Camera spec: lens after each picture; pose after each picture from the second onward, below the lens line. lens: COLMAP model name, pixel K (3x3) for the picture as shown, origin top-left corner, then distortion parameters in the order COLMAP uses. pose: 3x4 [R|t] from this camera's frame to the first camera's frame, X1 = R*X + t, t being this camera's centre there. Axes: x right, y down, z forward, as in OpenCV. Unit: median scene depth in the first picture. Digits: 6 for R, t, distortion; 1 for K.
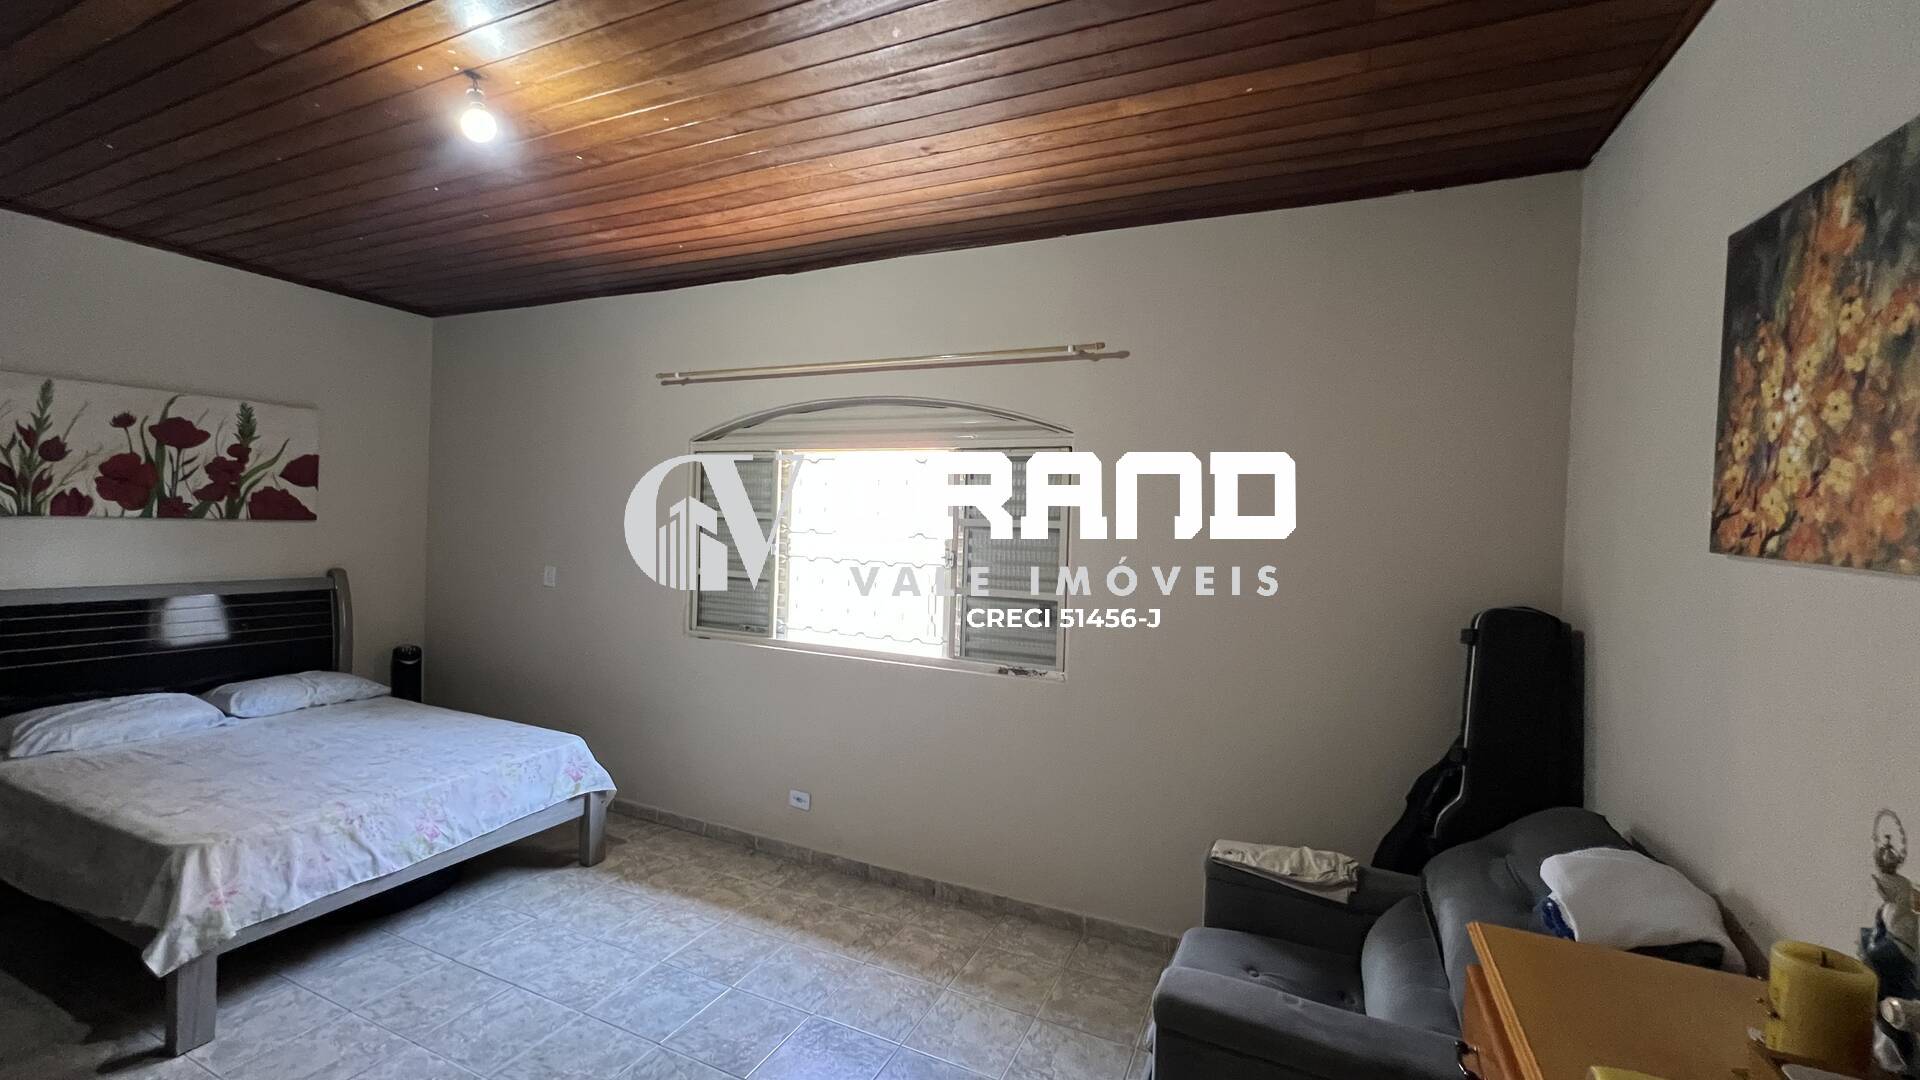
lens RADIAL K [[764.7, 0, 959.6], [0, 764.7, 546.3], [0, 0, 1]] dist [-0.000992, 0.000735]
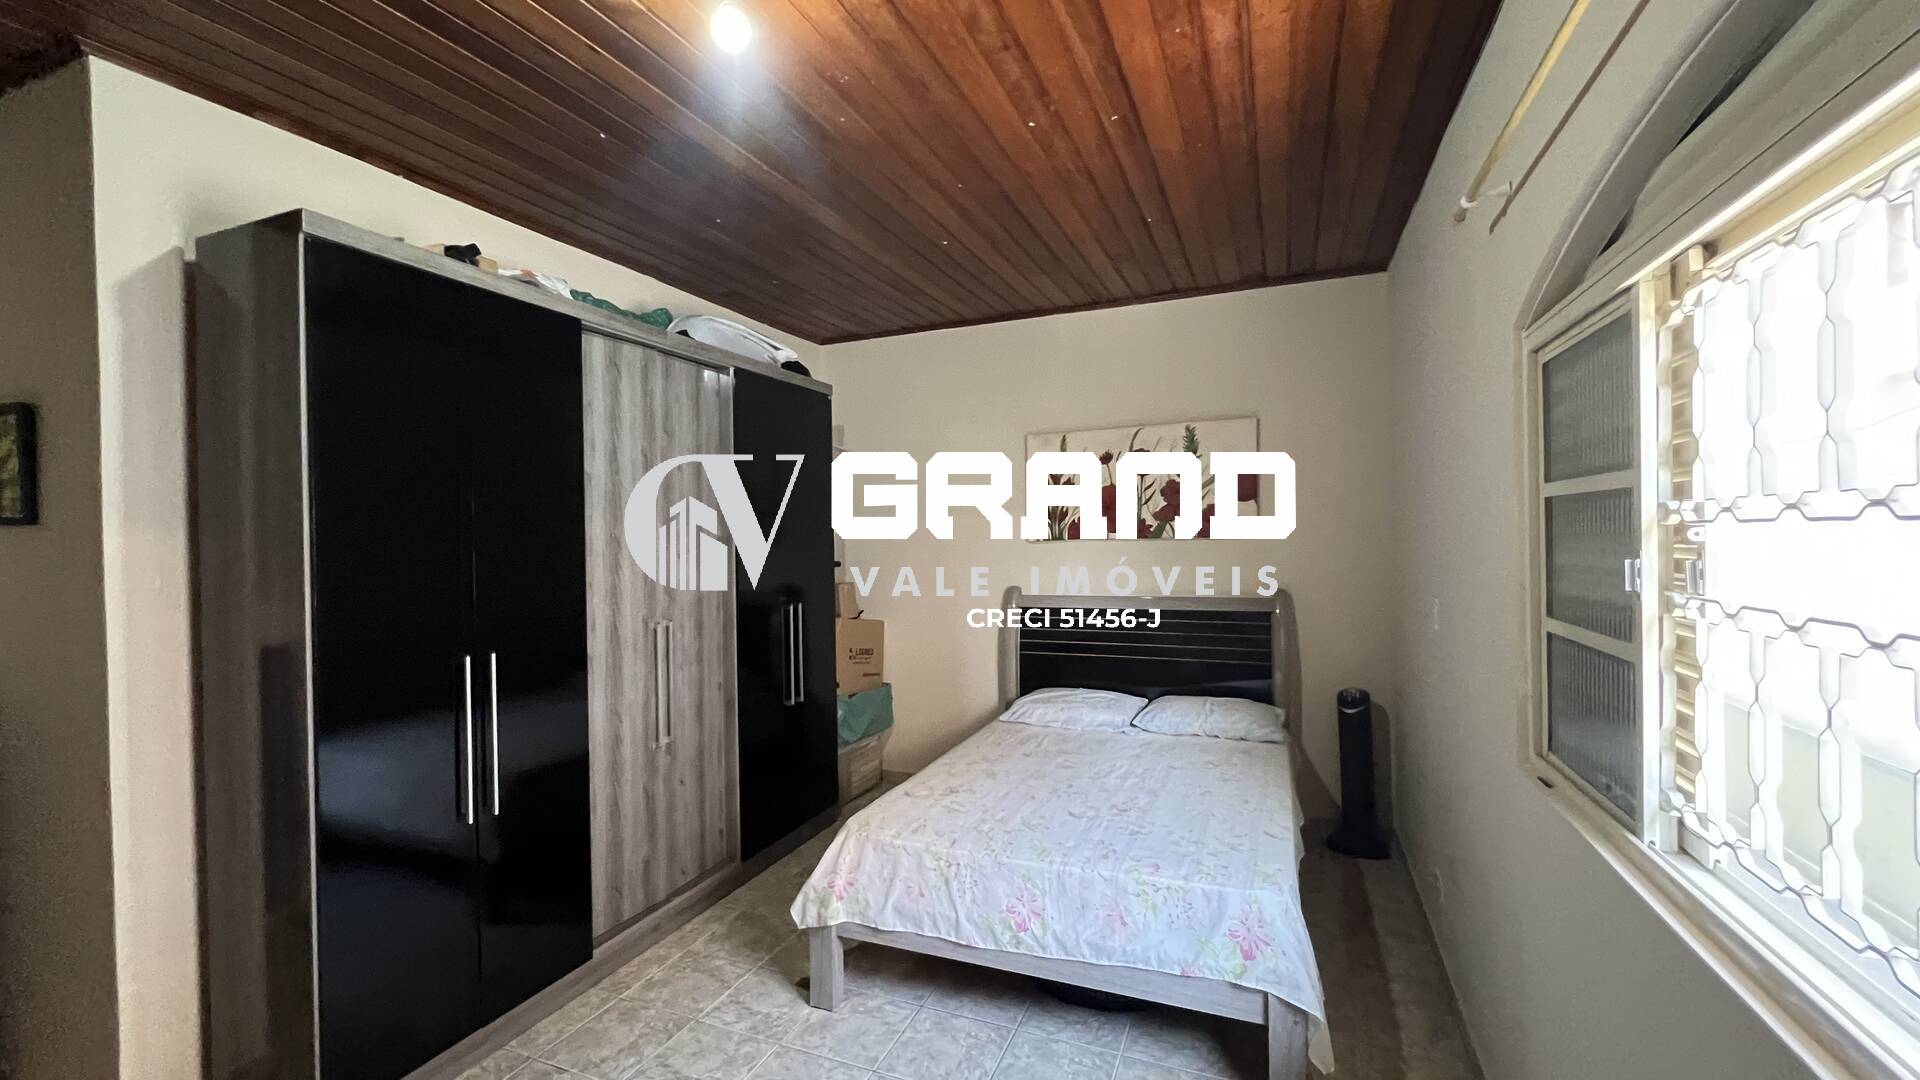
lens RADIAL K [[764.7, 0, 957.3], [0, 764.7, 539.7], [0, 0, 1]] dist [-0.000992, 0.000735]
pose [[0.025148, -0.029752, -0.999241, 0.110873], [-0.004196, 0.999545, -0.029866, -0.000354], [0.999675, 0.004944, 0.025012, 0.870587]]
